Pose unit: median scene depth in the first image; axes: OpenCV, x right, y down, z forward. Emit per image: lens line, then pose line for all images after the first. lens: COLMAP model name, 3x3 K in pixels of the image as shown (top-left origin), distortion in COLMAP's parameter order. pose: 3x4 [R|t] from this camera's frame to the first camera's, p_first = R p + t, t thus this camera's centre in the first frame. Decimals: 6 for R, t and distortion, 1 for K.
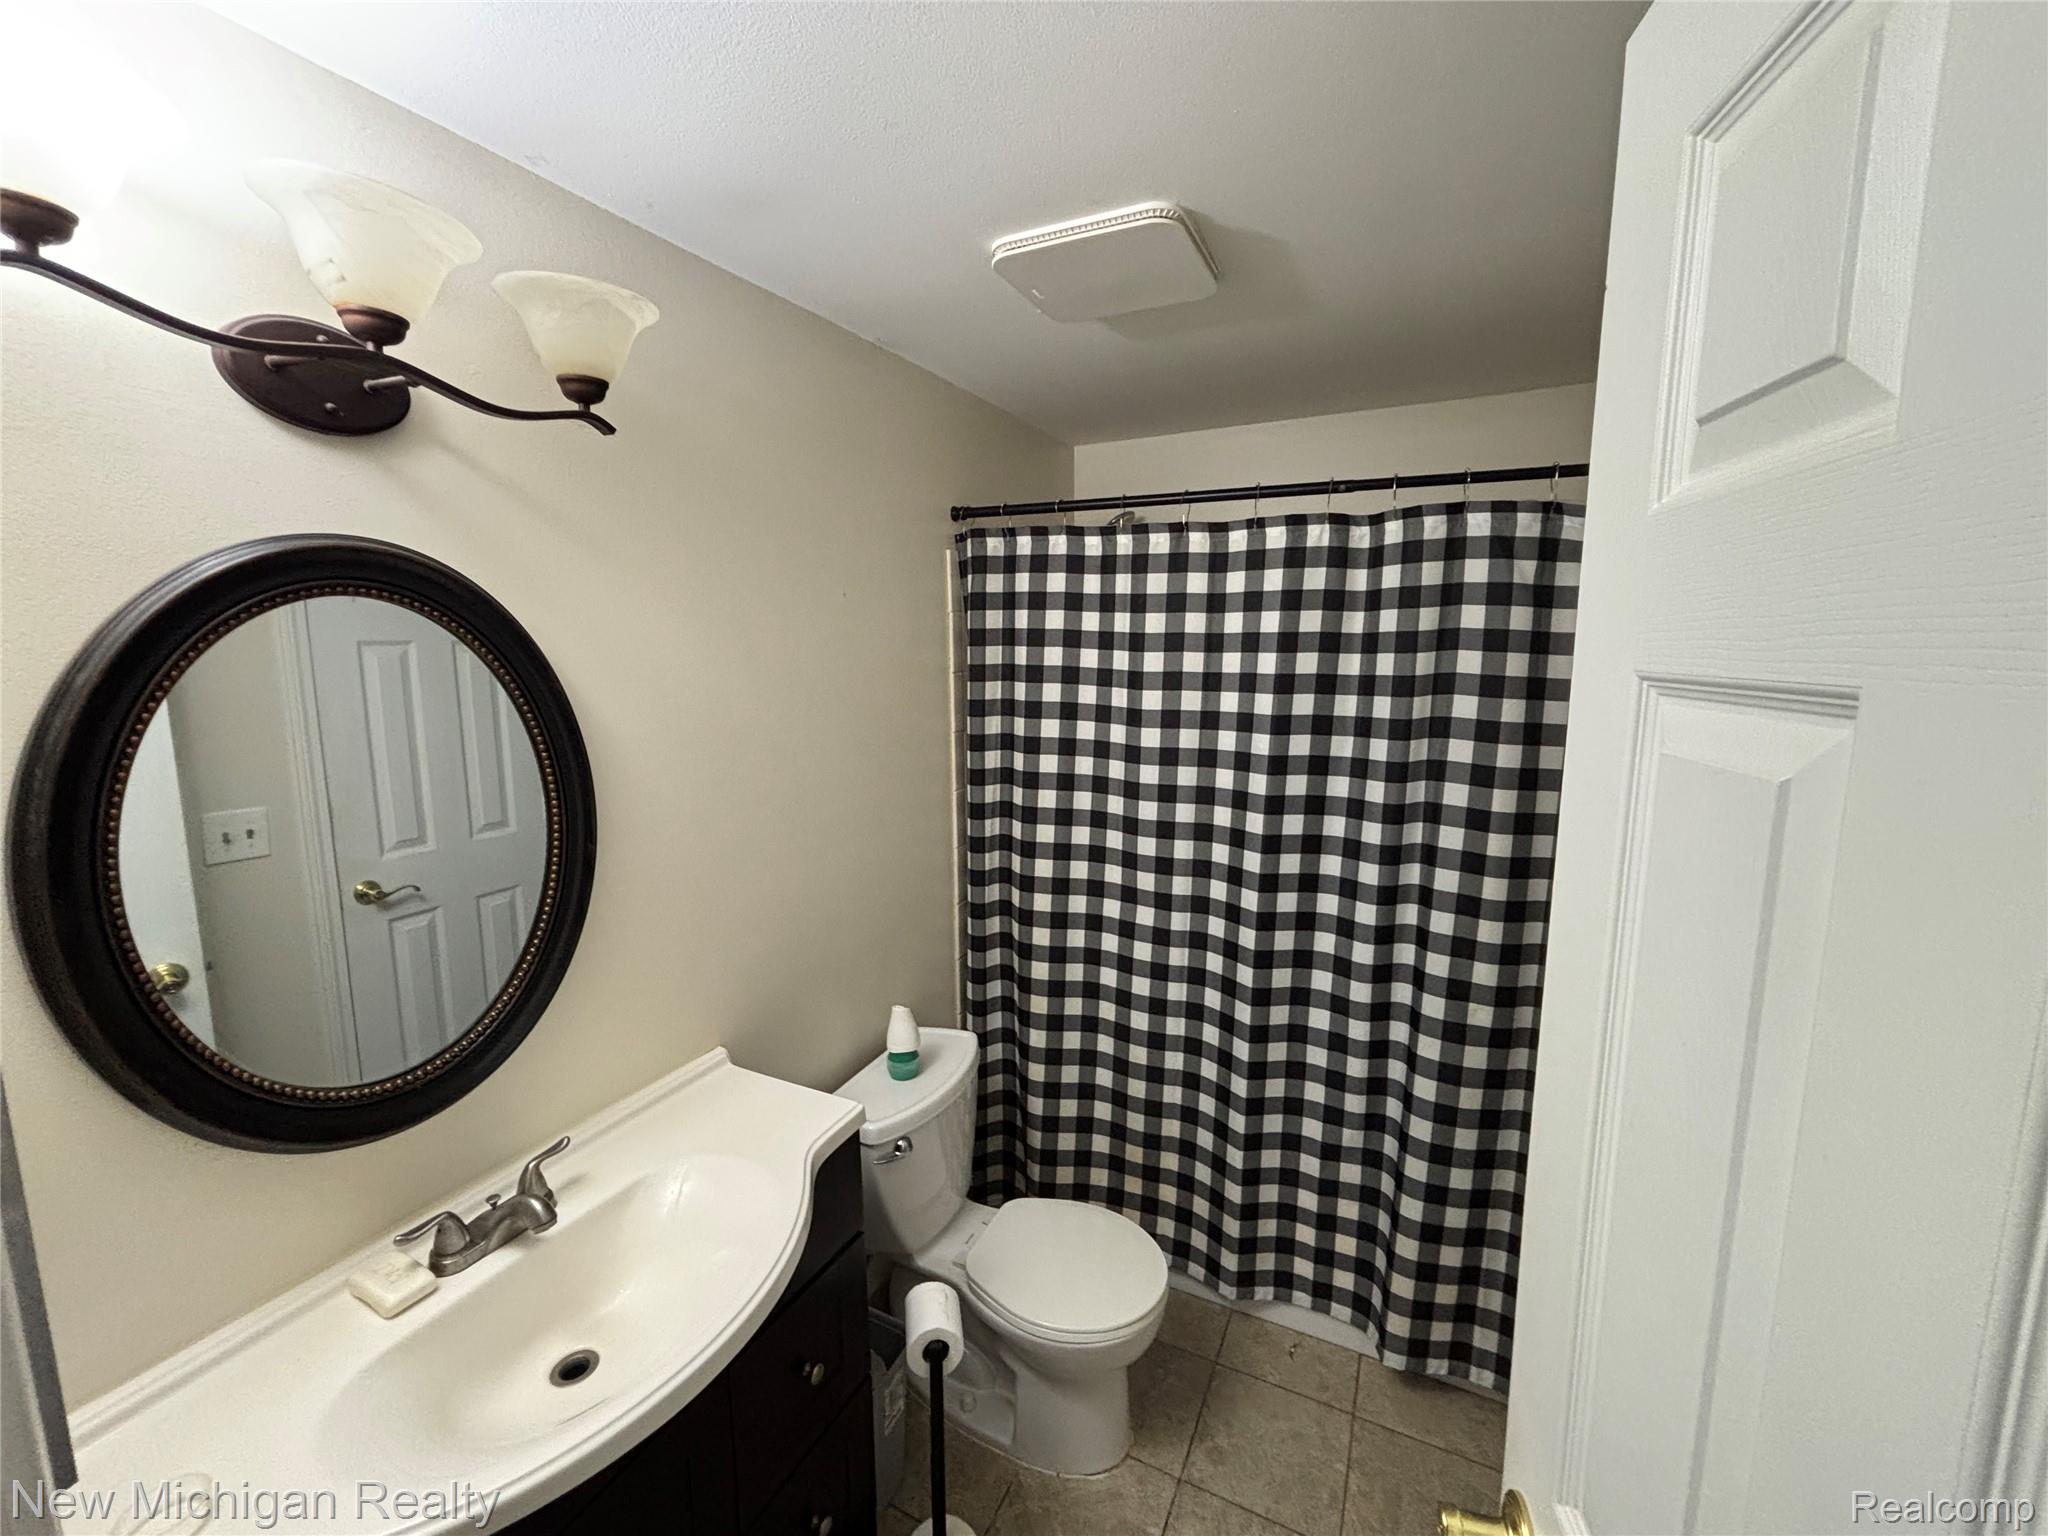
lens RADIAL K [[833.3, 0, 1021.1], [0, 833.3, 761.7], [0, 0, 1]] dist [0.003796, 0.000331]
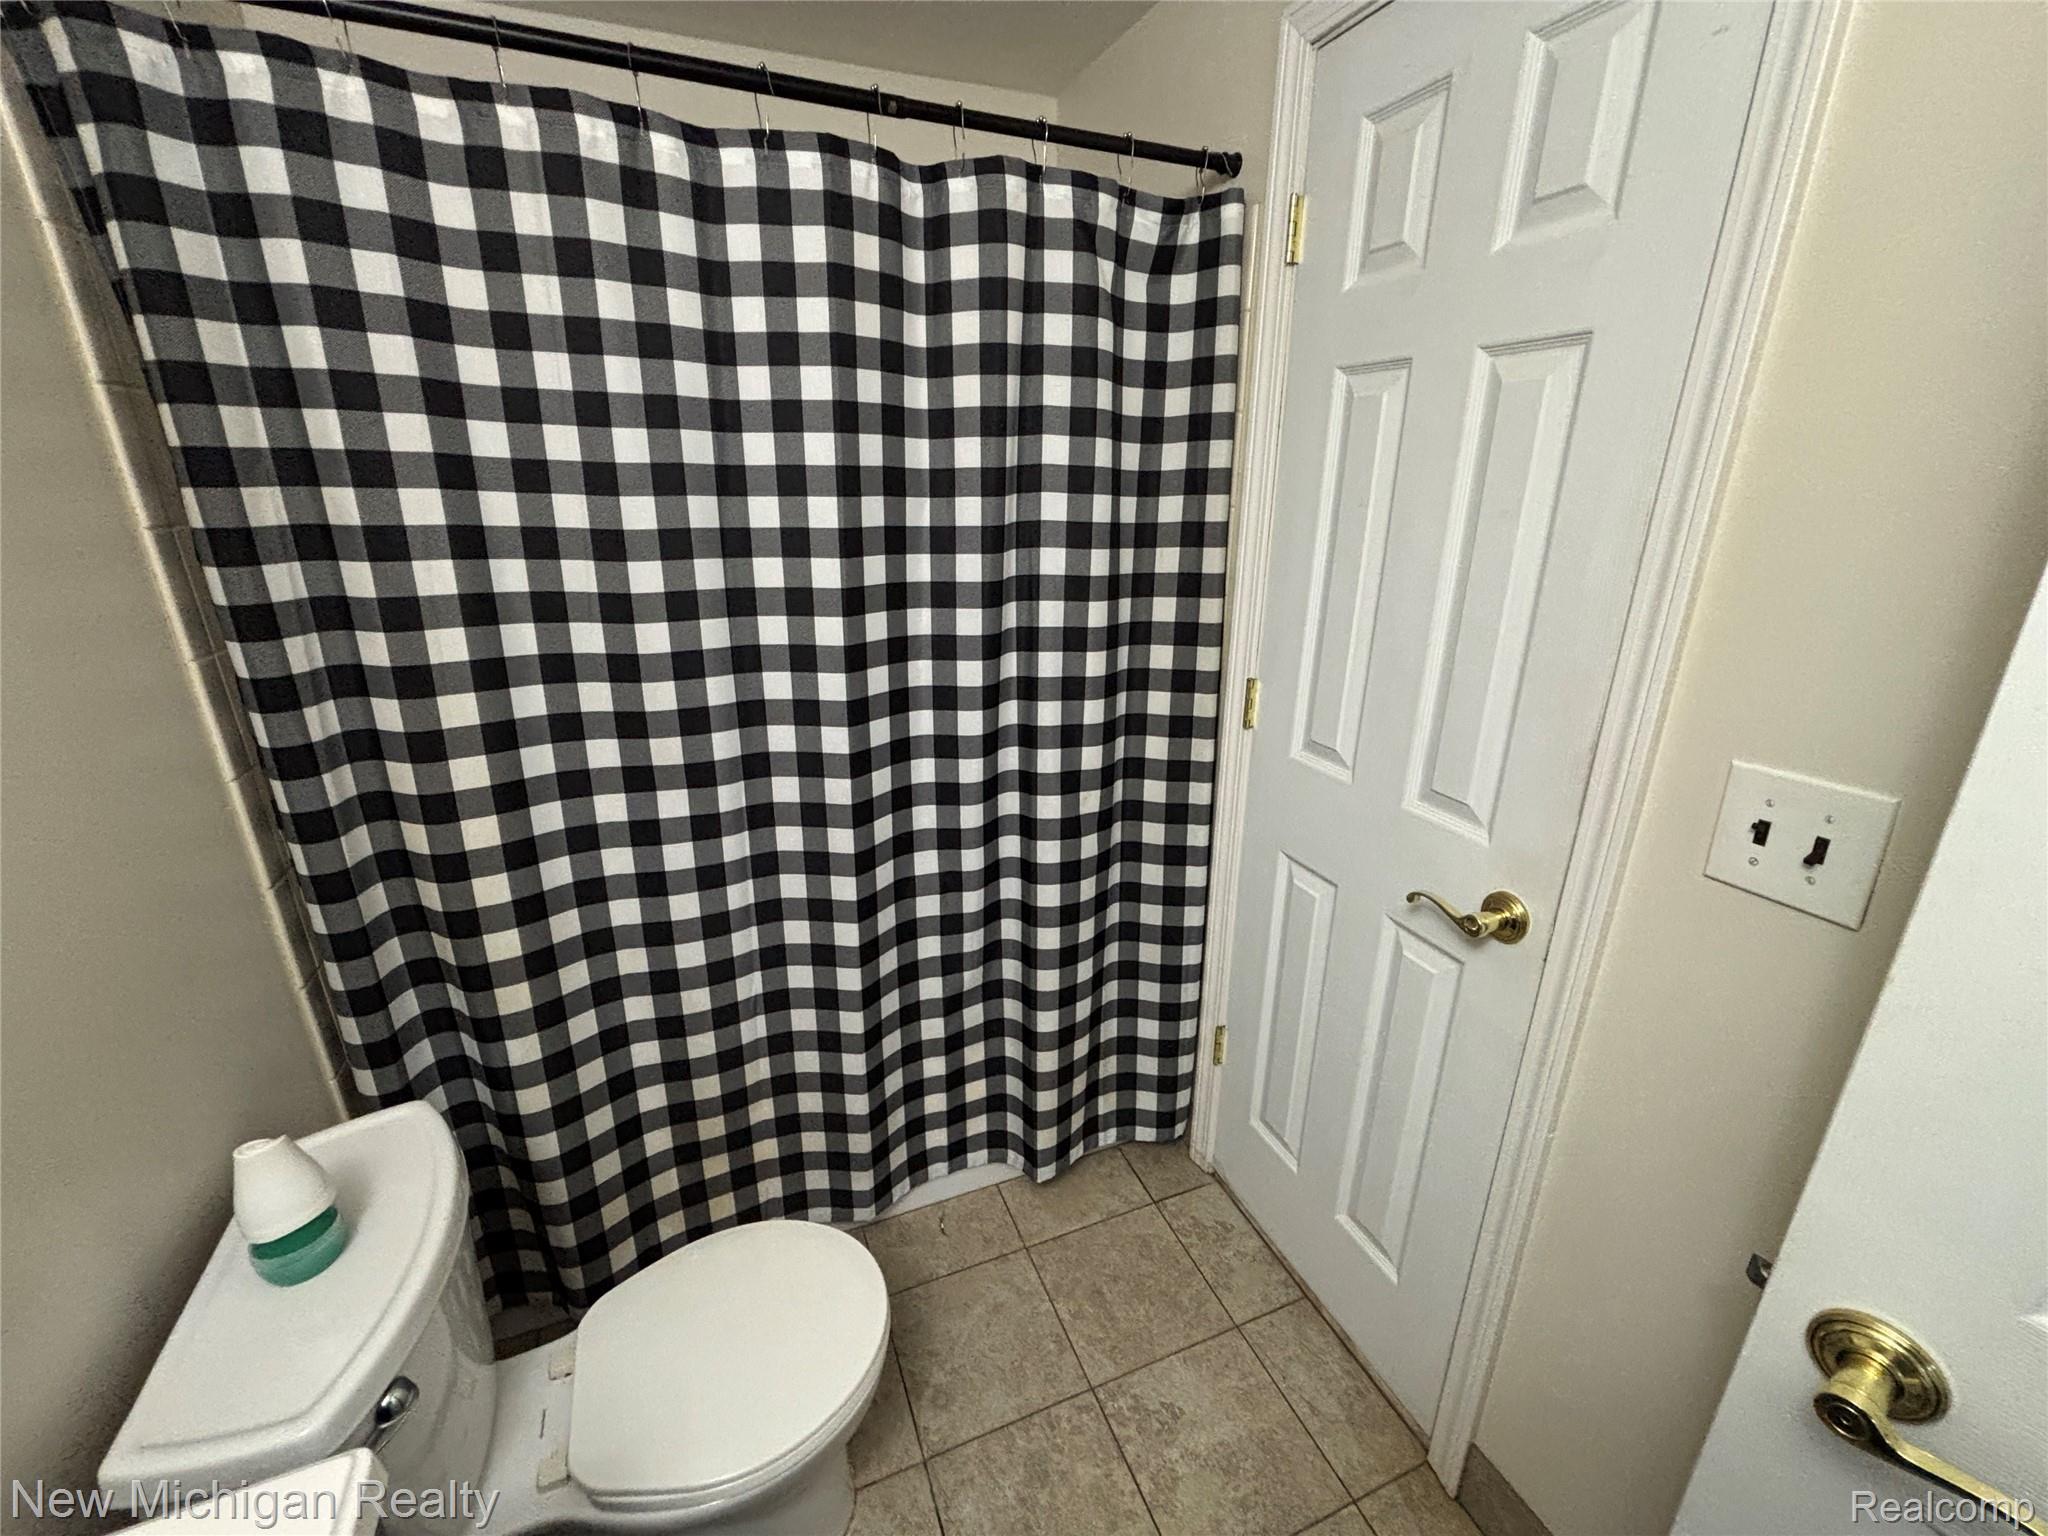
lens RADIAL K [[833.3, 0, 1021.0], [0, 833.3, 765.4], [0, 0, 1]] dist [0.003796, 0.000331]
pose [[0.659685, -0.239056, 0.712508, -0.134159], [0.106938, 0.968273, 0.225858, 0.039785], [-0.743895, -0.072801, 0.664320, 0.384443]]
